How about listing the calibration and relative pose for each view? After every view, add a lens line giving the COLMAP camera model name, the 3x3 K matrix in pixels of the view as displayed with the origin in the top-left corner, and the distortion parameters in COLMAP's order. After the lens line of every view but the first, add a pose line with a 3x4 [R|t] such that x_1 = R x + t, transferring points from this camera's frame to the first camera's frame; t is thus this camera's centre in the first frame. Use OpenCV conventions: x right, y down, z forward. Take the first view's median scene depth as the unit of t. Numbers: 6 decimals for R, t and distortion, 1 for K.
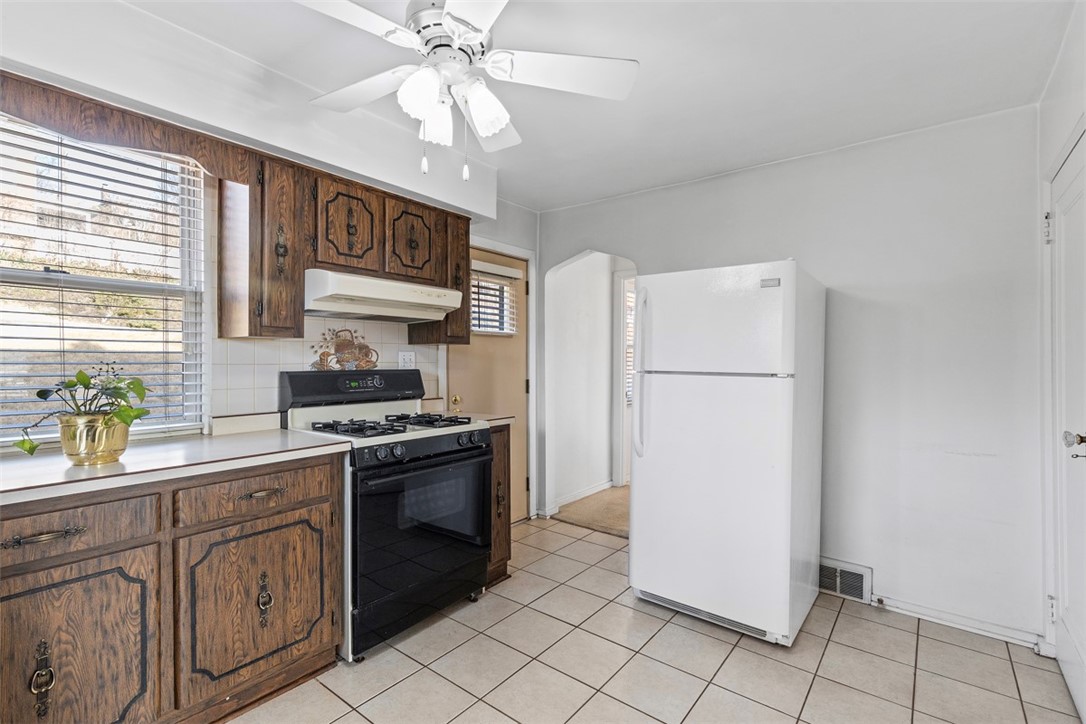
lens RADIAL K [[498.1, 0, 555.9], [0, 498.1, 361.1], [0, 0, 1]] dist [0.002735, 0.000507]
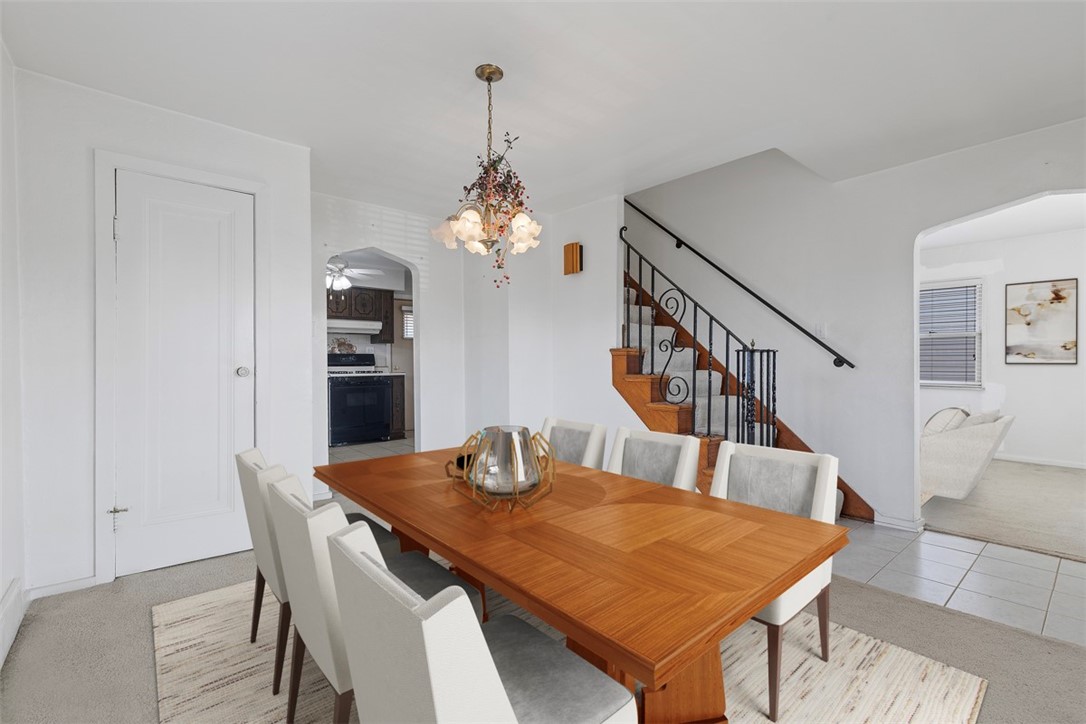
lens RADIAL K [[498.1, 0, 555.9], [0, 498.1, 361.1], [0, 0, 1]] dist [0.002735, 0.000507]
pose [[0.977188, -0.001375, -0.212372, 1.252933], [0.001481, 0.999999, 0.000342, 0.059158], [0.212371, -0.000648, 0.977189, -1.342172]]
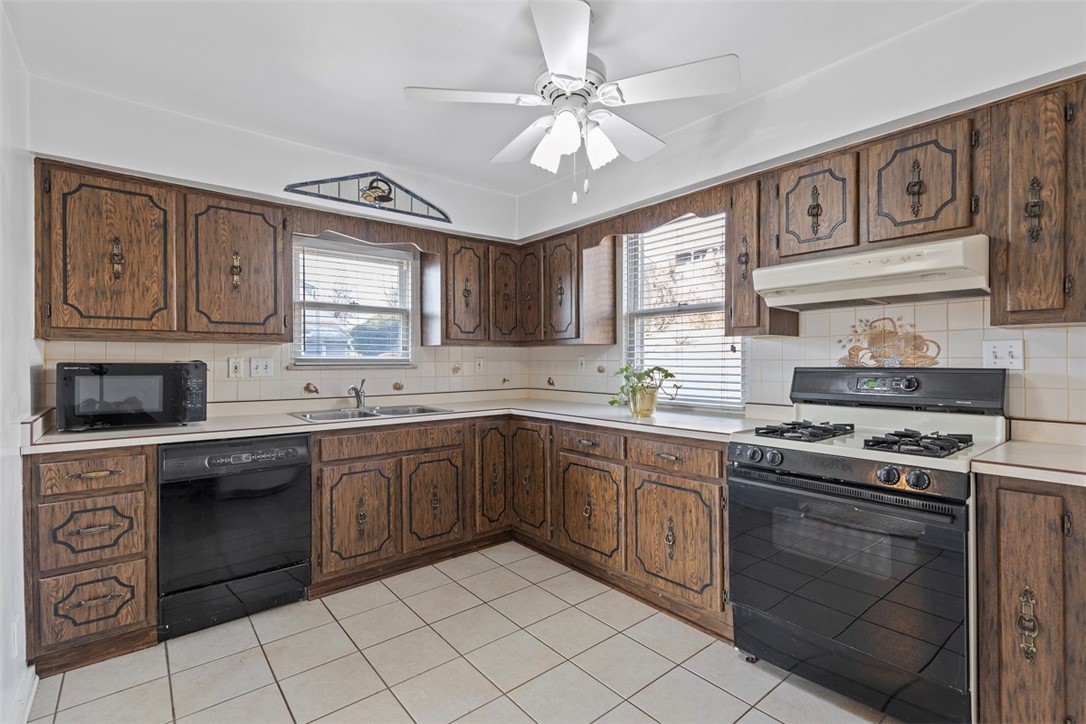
lens RADIAL K [[498.1, 0, 555.9], [0, 498.1, 361.1], [0, 0, 1]] dist [0.002735, 0.000507]
pose [[-0.213894, -0.000105, -0.976857, 0.509880], [0.000061, 1.000000, -0.000121, 0.008082], [0.976857, -0.000085, -0.213894, 0.658057]]
